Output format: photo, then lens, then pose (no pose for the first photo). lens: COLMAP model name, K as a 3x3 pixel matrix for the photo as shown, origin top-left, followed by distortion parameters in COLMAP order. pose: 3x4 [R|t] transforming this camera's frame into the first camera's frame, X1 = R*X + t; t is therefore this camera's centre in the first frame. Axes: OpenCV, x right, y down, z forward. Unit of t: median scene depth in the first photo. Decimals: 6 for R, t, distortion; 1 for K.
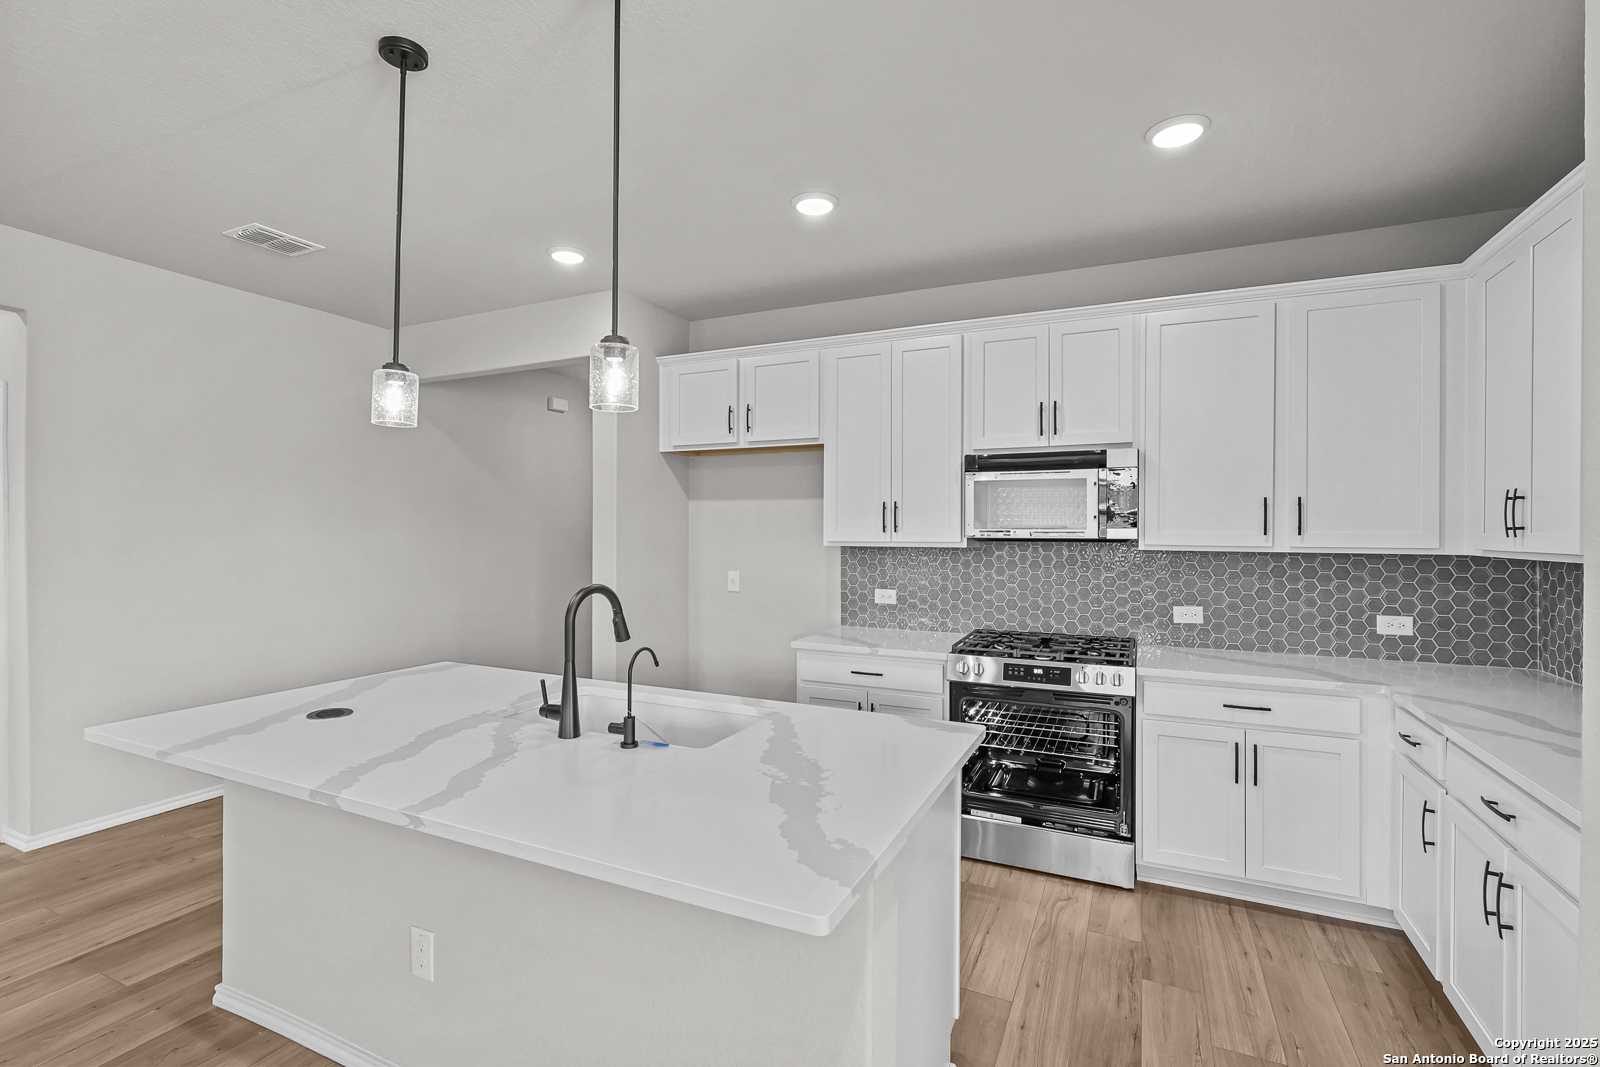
lens RADIAL K [[736.2, 0, 798.9], [0, 736.2, 529.2], [0, 0, 1]] dist [-0.006589, 0.002340]
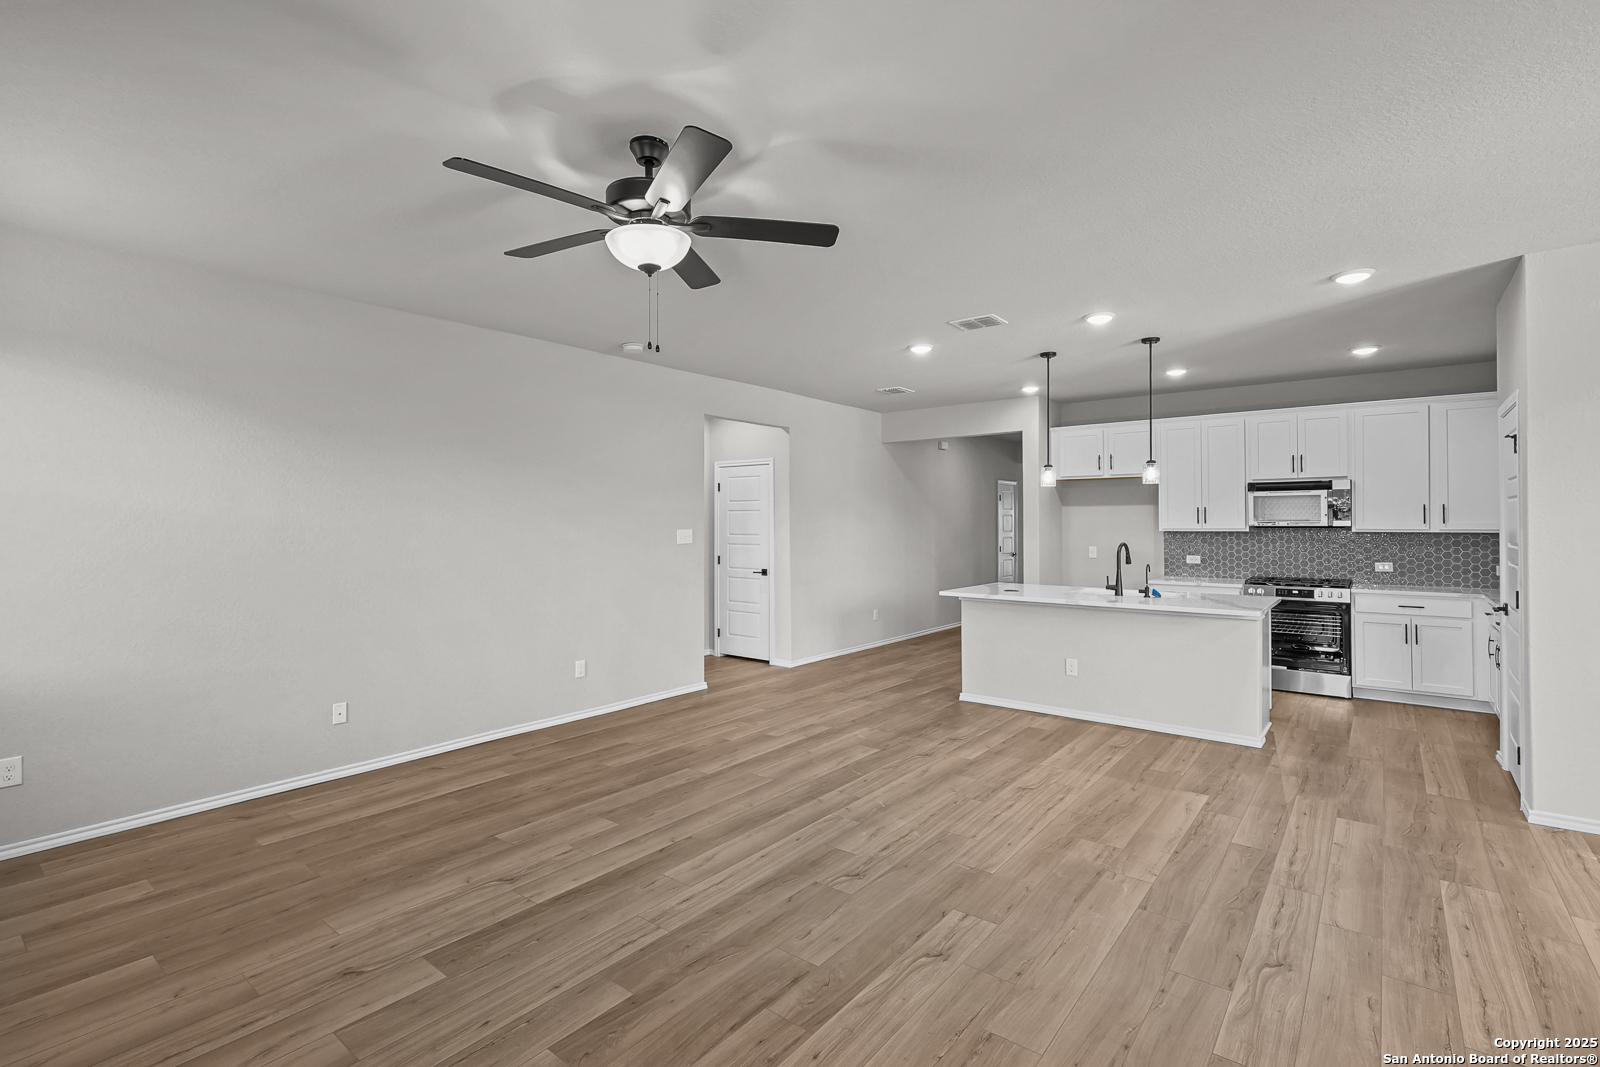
lens RADIAL K [[736.2, 0, 793.9], [0, 736.2, 515.7], [0, 0, 1]] dist [-0.006589, 0.002340]
pose [[0.972449, -0.007953, -0.232981, -0.513727], [0.005397, 0.999918, -0.011607, 0.000288], [0.233054, 0.010029, 0.972412, -1.215203]]
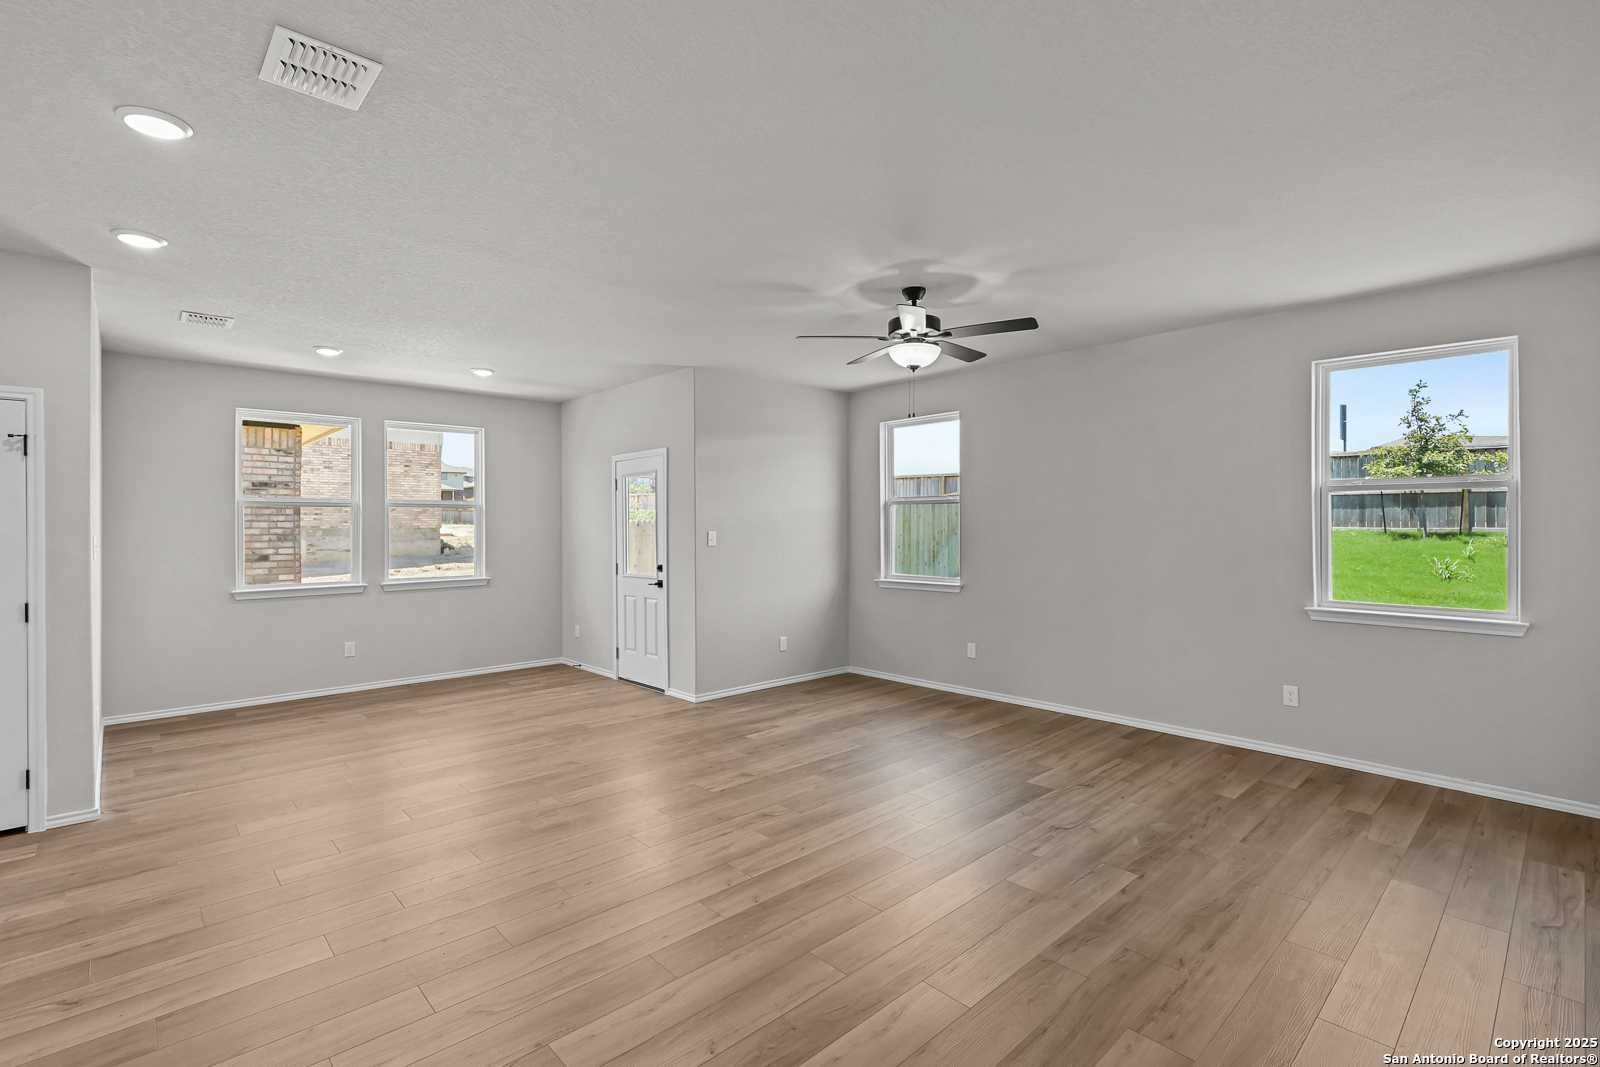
lens RADIAL K [[736.2, 0, 801.3], [0, 736.2, 526.7], [0, 0, 1]] dist [-0.006589, 0.002340]
pose [[-0.929722, 0.000158, 0.368262, -1.124297], [0.001254, 0.999995, 0.002737, -0.002971], [-0.368260, 0.003007, -0.929718, 0.738229]]
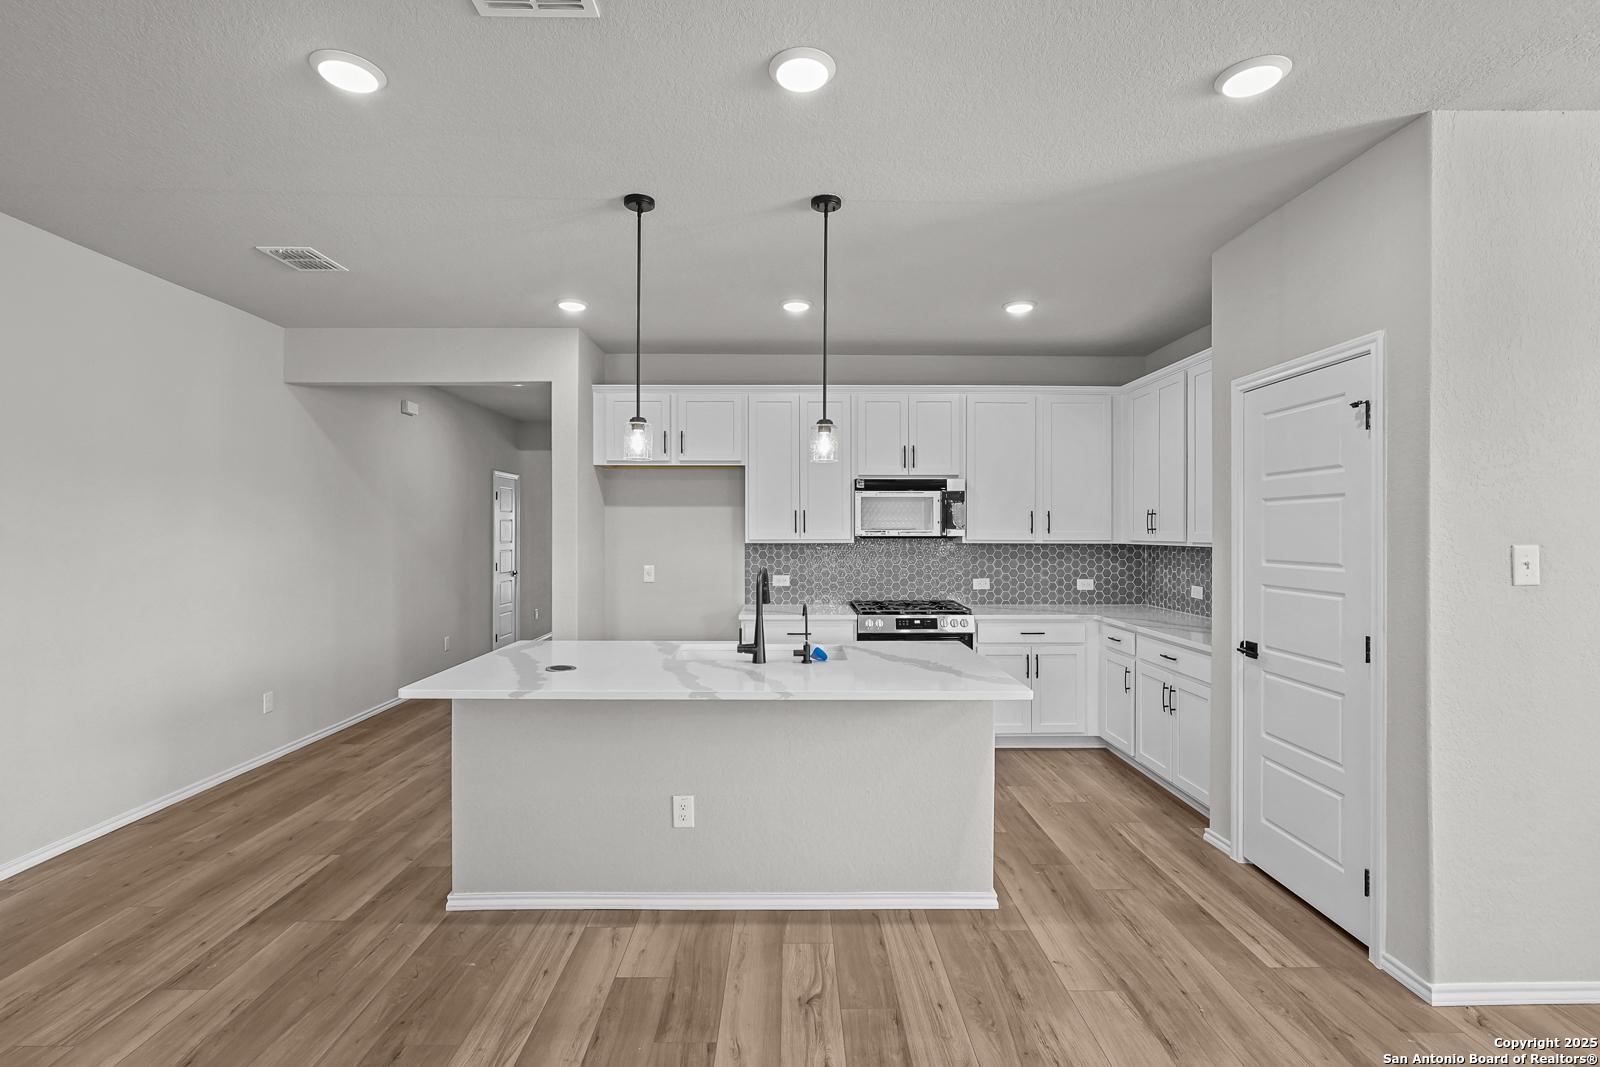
lens RADIAL K [[736.2, 0, 795.1], [0, 736.2, 527.8], [0, 0, 1]] dist [-0.006589, 0.002340]
pose [[0.900111, -0.000943, 0.435659, -0.550621], [0.001996, 0.999996, -0.001960, -0.002392], [-0.435655, 0.002634, 0.900110, -0.267844]]
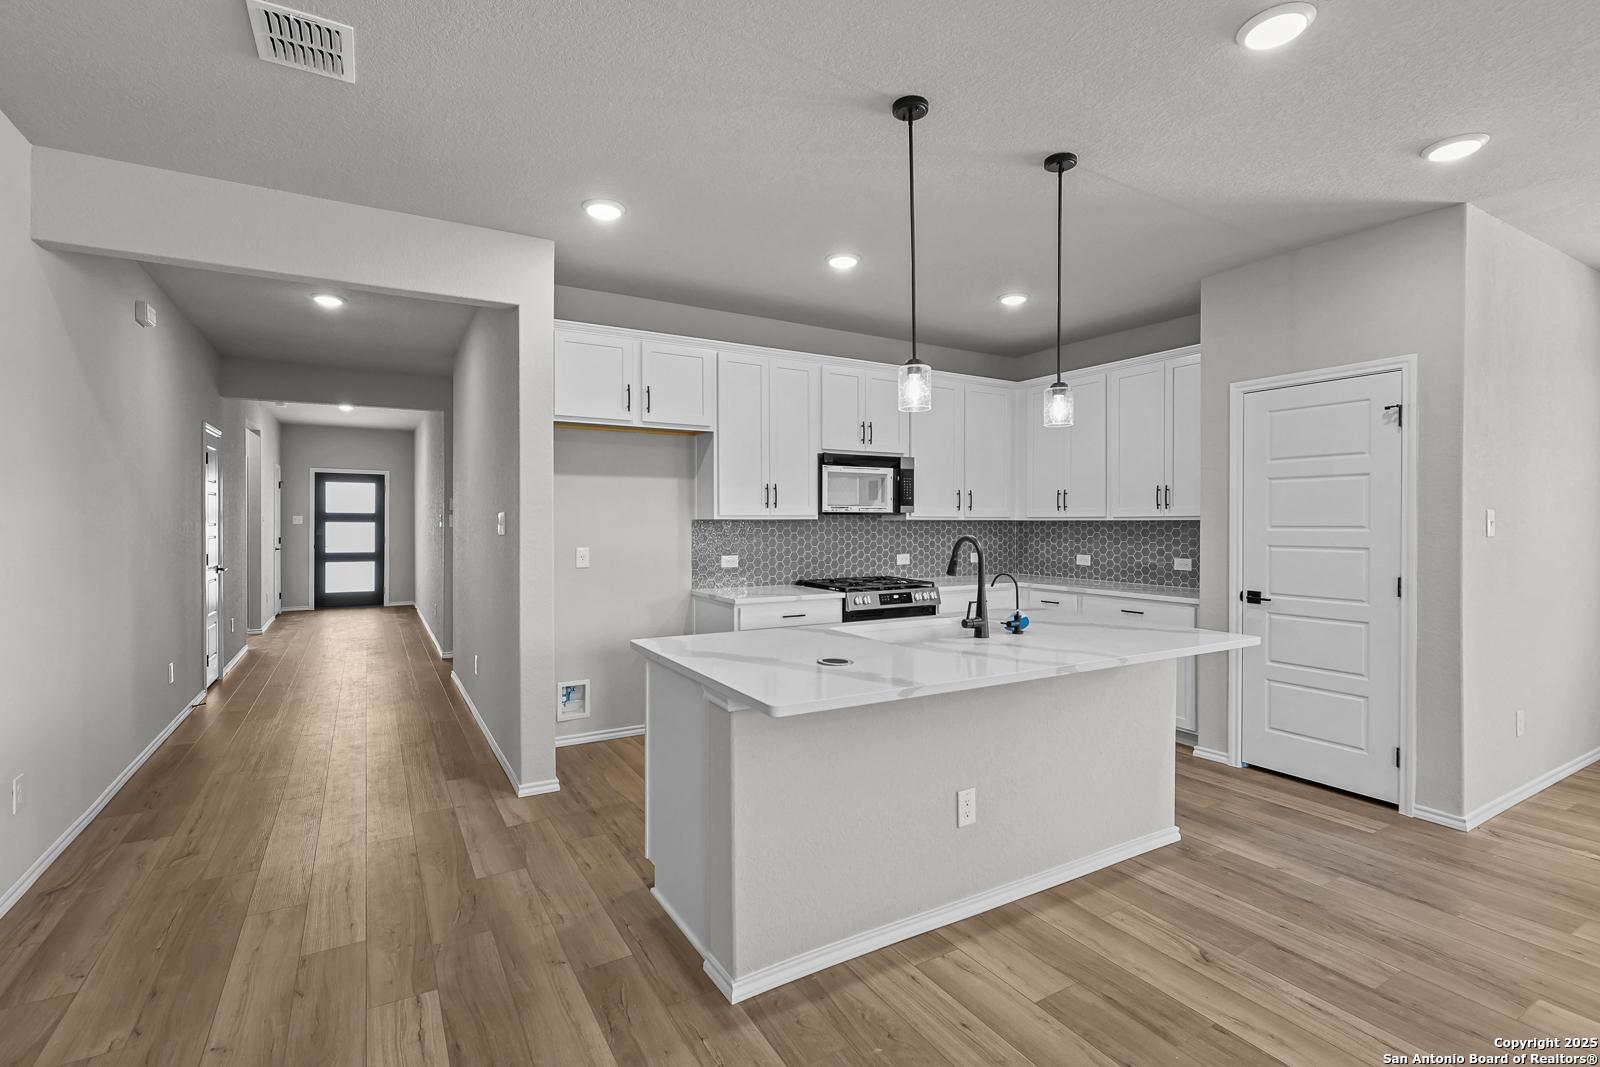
lens RADIAL K [[736.2, 0, 791.3], [0, 736.2, 523.2], [0, 0, 1]] dist [-0.006589, 0.002340]
pose [[0.563886, -0.005402, 0.825835, -1.032058], [0.000434, 0.999980, 0.006245, 0.025903], [-0.825852, -0.003163, 0.563877, 0.286716]]
